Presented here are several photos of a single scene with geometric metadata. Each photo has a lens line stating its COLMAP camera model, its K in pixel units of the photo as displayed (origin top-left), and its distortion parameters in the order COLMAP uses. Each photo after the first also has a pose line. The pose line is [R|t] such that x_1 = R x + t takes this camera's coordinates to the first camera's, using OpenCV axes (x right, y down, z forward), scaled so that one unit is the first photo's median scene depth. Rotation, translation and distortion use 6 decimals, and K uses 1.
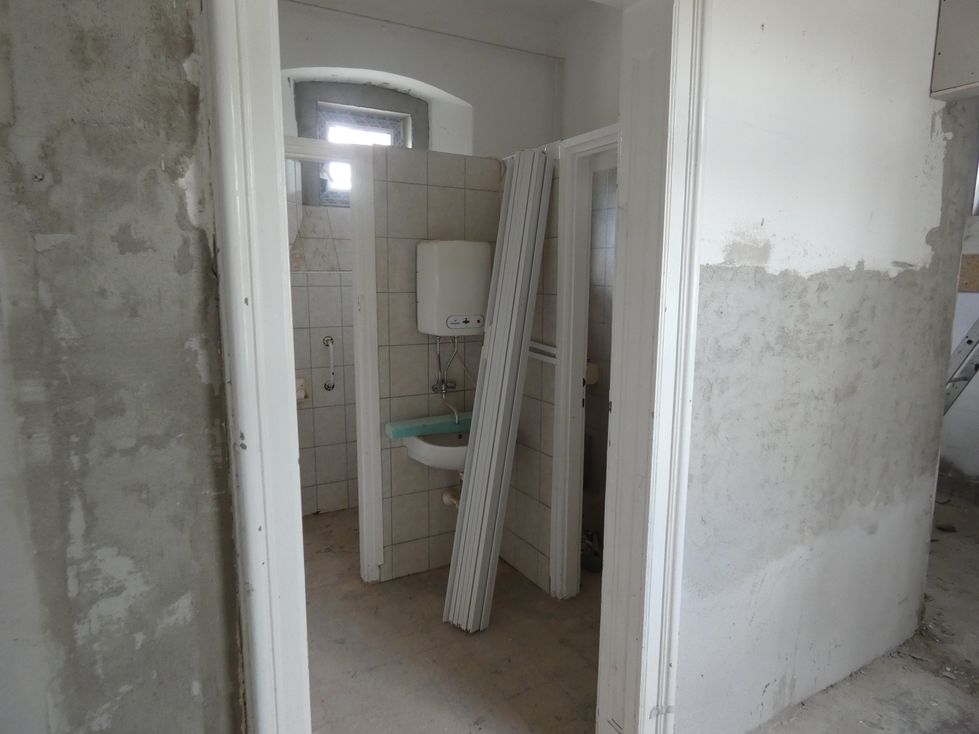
lens RADIAL K [[579.1, 0, 489.5], [0, 579.1, 367.0], [0, 0, 1]] dist [0.001877, 0.001228]
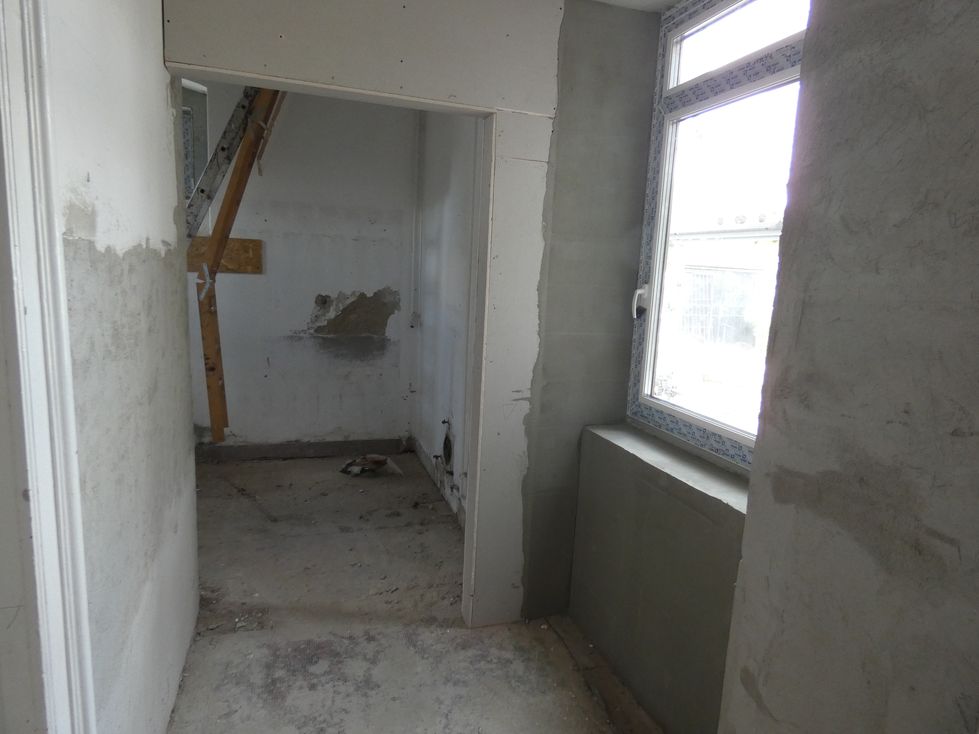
lens RADIAL K [[579.1, 0, 489.5], [0, 579.1, 367.0], [0, 0, 1]] dist [0.001877, 0.001228]
pose [[0.174728, -0.149781, 0.973158, -0.133859], [0.098438, 0.986067, 0.134094, -0.056237], [-0.979684, 0.072366, 0.187038, 0.335011]]
